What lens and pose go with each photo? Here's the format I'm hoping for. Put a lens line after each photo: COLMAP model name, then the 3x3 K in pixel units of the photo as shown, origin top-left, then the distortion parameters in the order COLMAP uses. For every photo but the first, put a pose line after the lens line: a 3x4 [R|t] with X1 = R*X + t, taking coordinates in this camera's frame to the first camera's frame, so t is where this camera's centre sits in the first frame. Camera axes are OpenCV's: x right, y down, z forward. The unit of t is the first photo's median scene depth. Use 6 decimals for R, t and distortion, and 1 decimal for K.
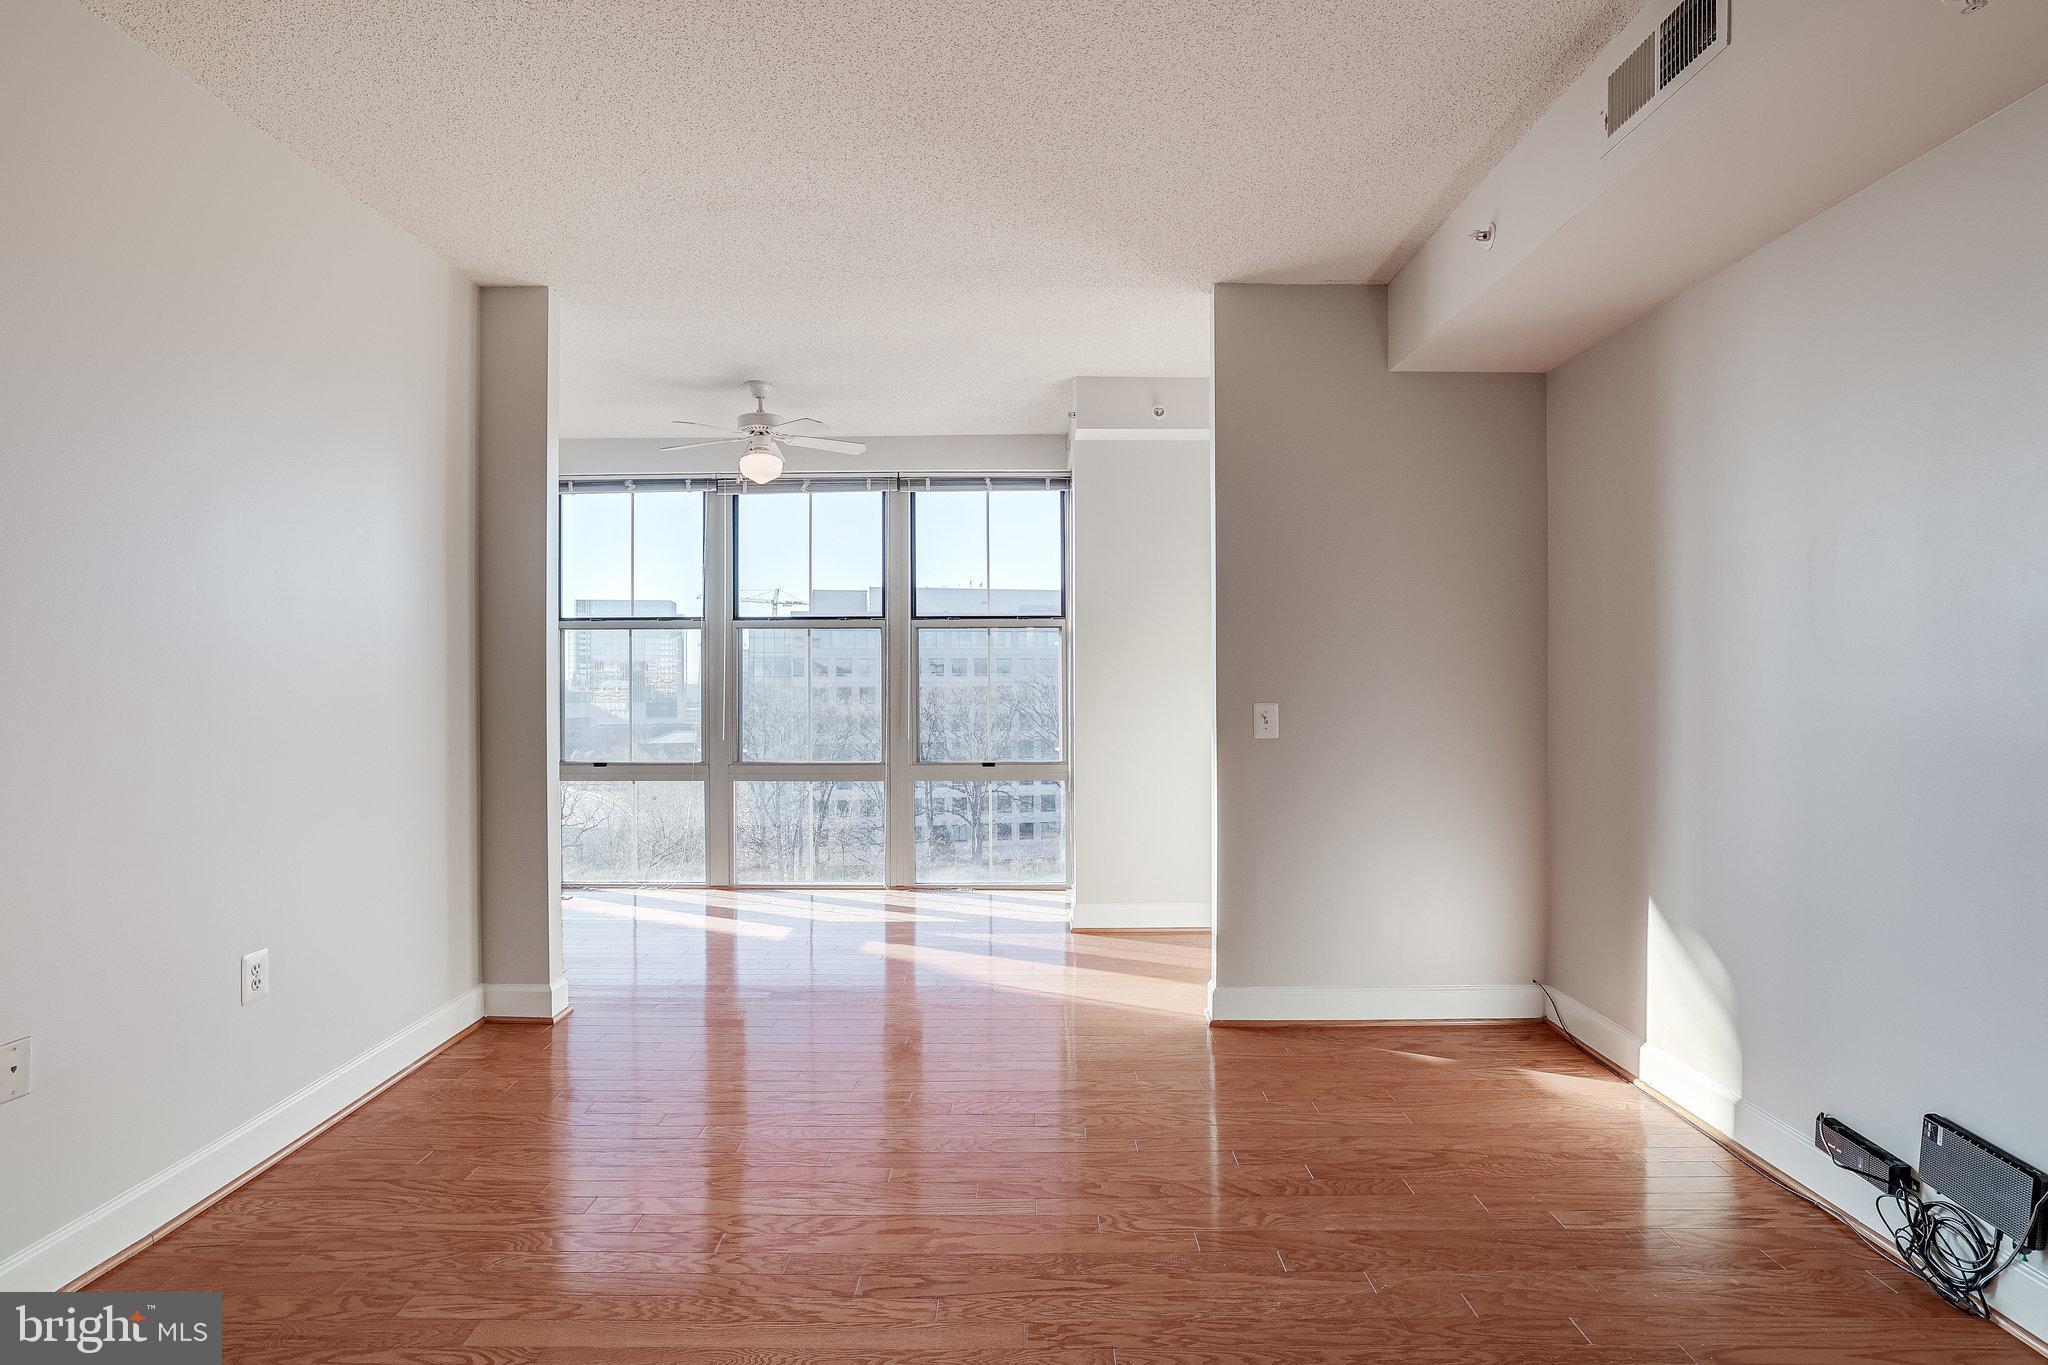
lens RADIAL K [[982.4, 0, 1021.1], [0, 982.4, 680.2], [0, 0, 1]] dist [-0.022134, 0.009965]
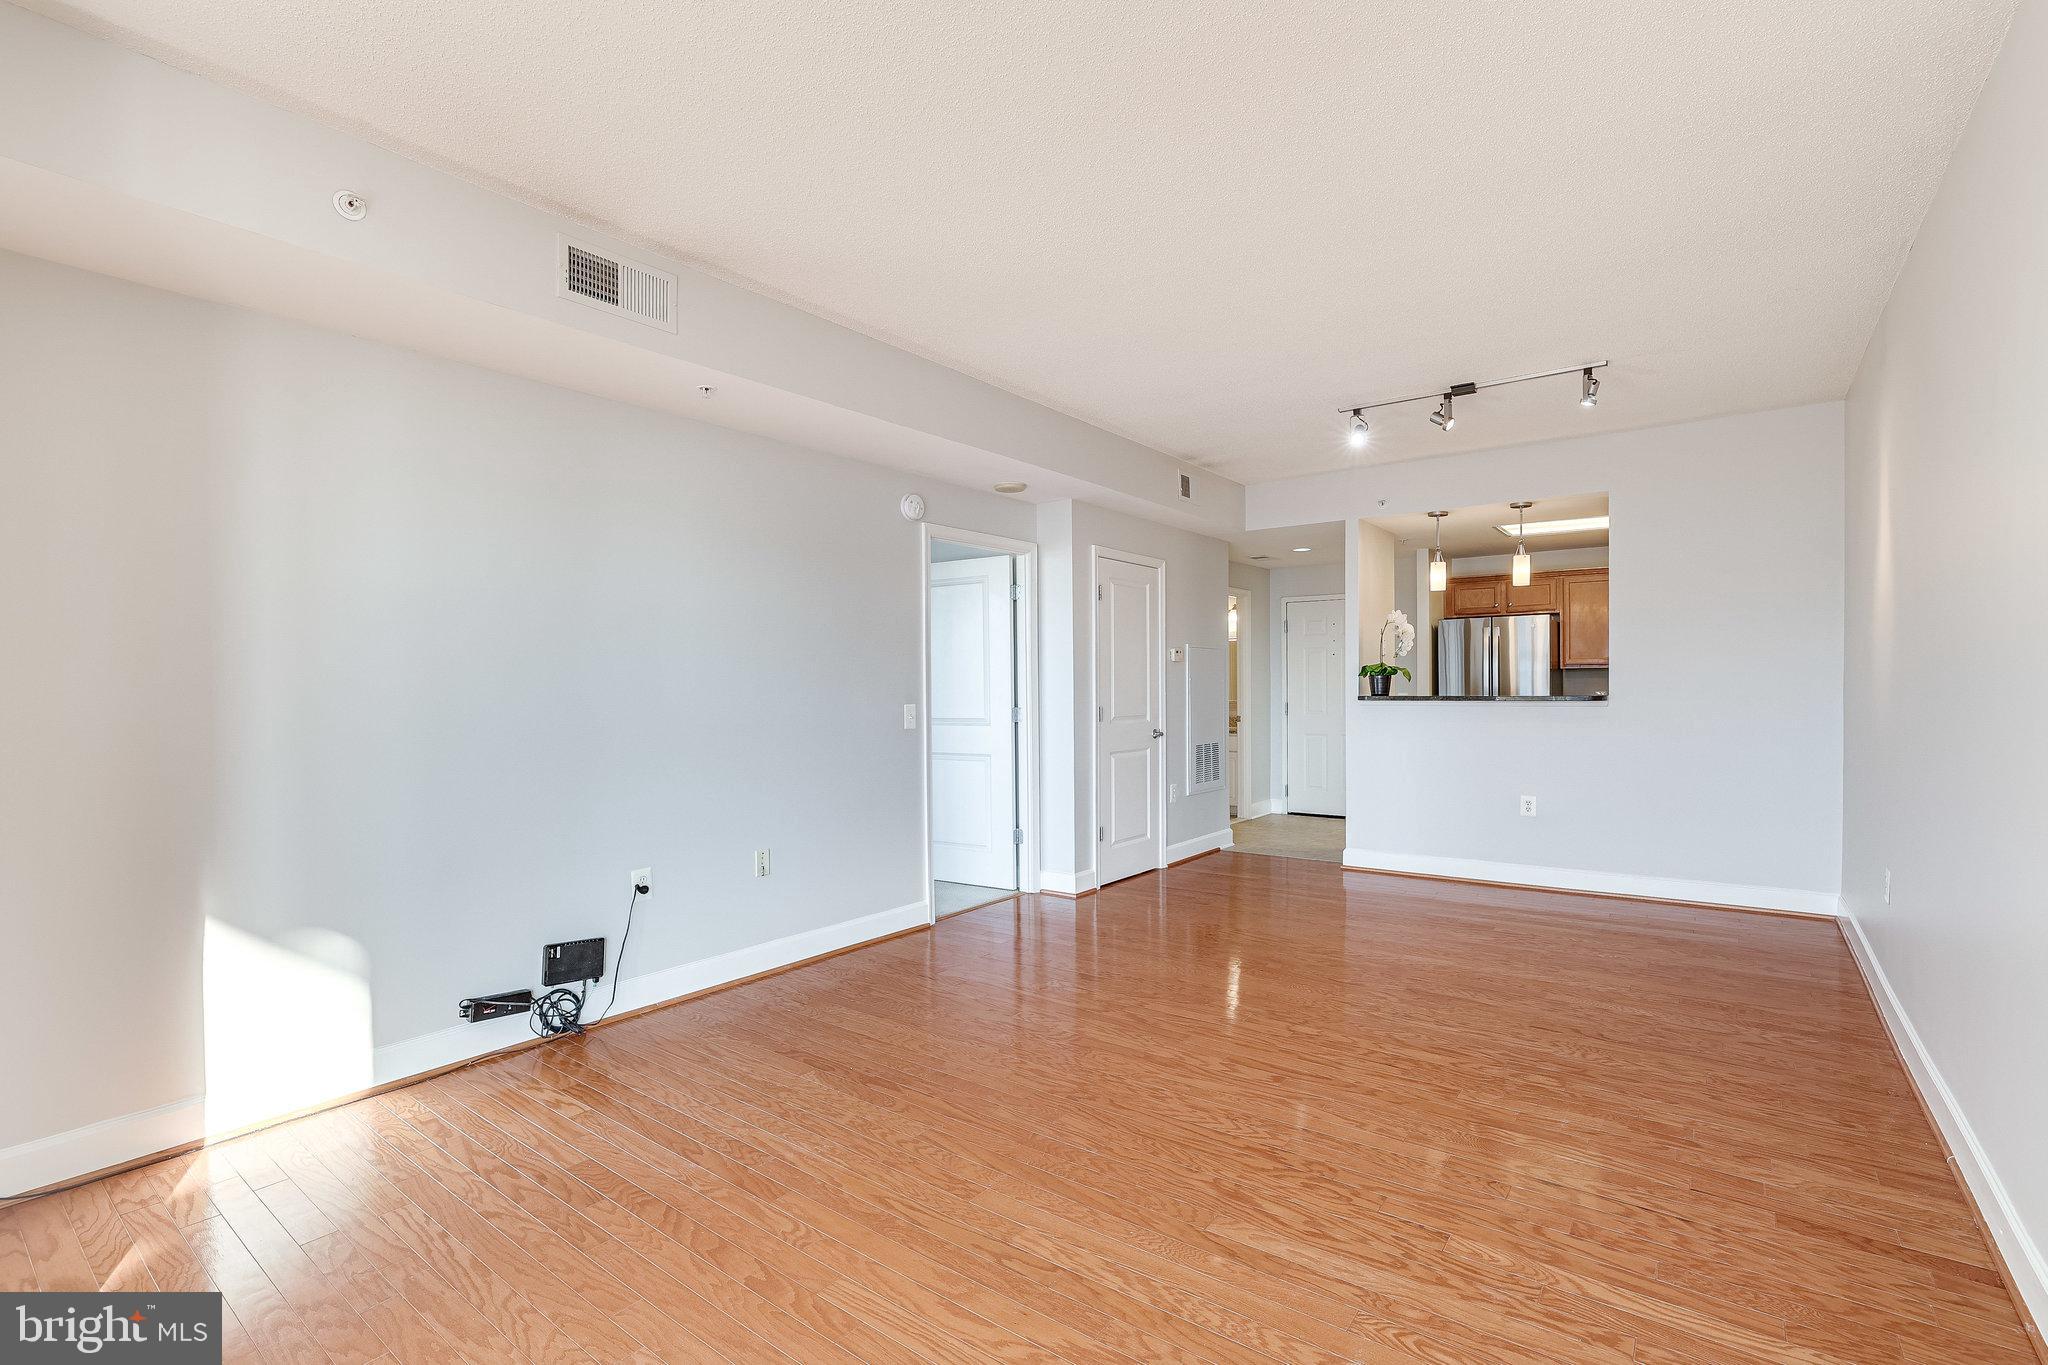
lens RADIAL K [[921.3, 0, 1024.1], [0, 921.3, 688.9], [0, 0, 1]] dist [-0.000631, 0.000253]
pose [[-0.792809, 0.007843, 0.609420, -0.732343], [0.011686, 0.999929, 0.002333, -0.005570], [-0.609358, 0.008971, -0.792844, 1.771400]]
